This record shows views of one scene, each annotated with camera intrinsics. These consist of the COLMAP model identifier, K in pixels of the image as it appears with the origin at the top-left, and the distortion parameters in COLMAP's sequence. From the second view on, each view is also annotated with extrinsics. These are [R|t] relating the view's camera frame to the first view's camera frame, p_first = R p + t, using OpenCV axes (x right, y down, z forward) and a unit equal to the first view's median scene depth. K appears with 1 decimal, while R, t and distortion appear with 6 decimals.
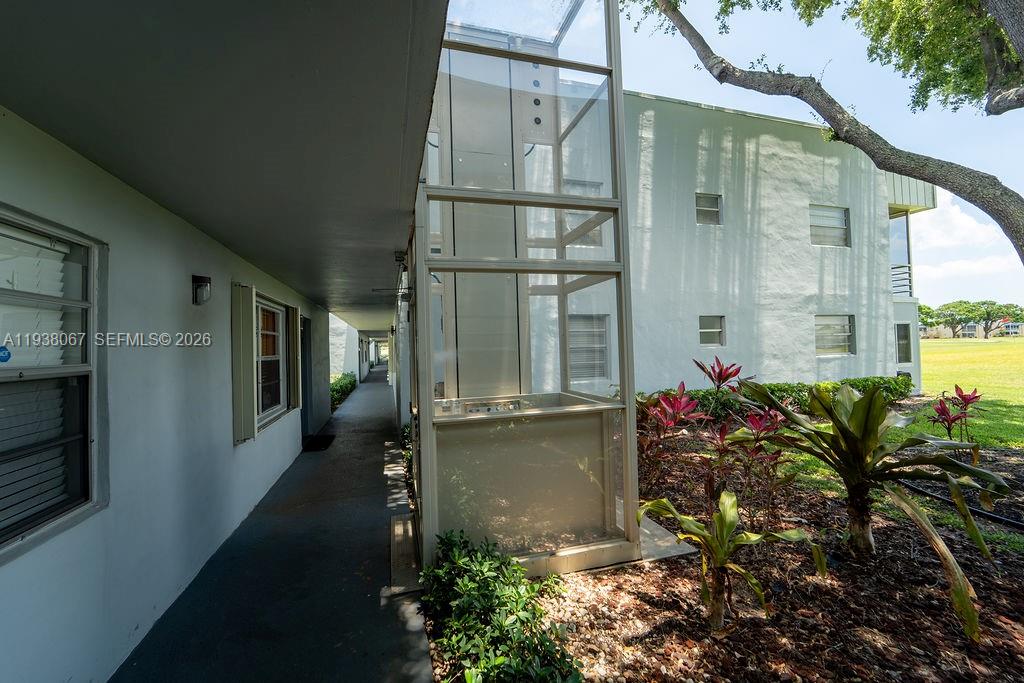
lens RADIAL K [[414.7, 0, 514.3], [0, 414.7, 341.9], [0, 0, 1]] dist [-0.007466, 0.000249]
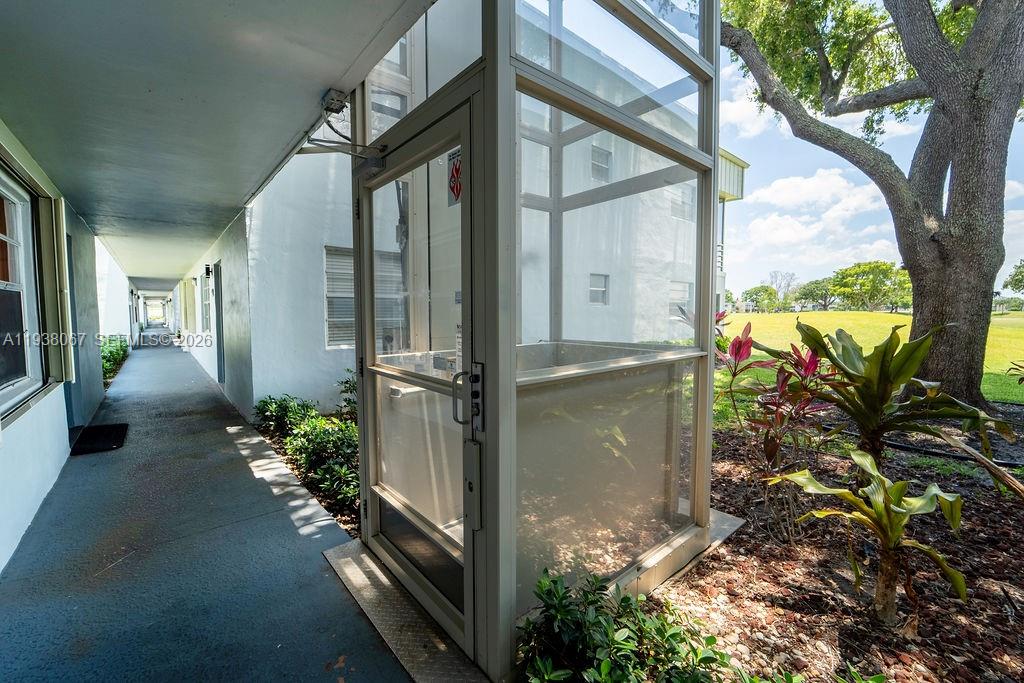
lens RADIAL K [[414.7, 0, 509.9], [0, 414.7, 335.4], [0, 0, 1]] dist [-0.007466, 0.000249]
pose [[0.913109, 0.000651, 0.407715, -0.215900], [-0.025918, 0.998069, 0.056451, 0.054658], [-0.406891, -0.062113, 0.911363, 0.274842]]
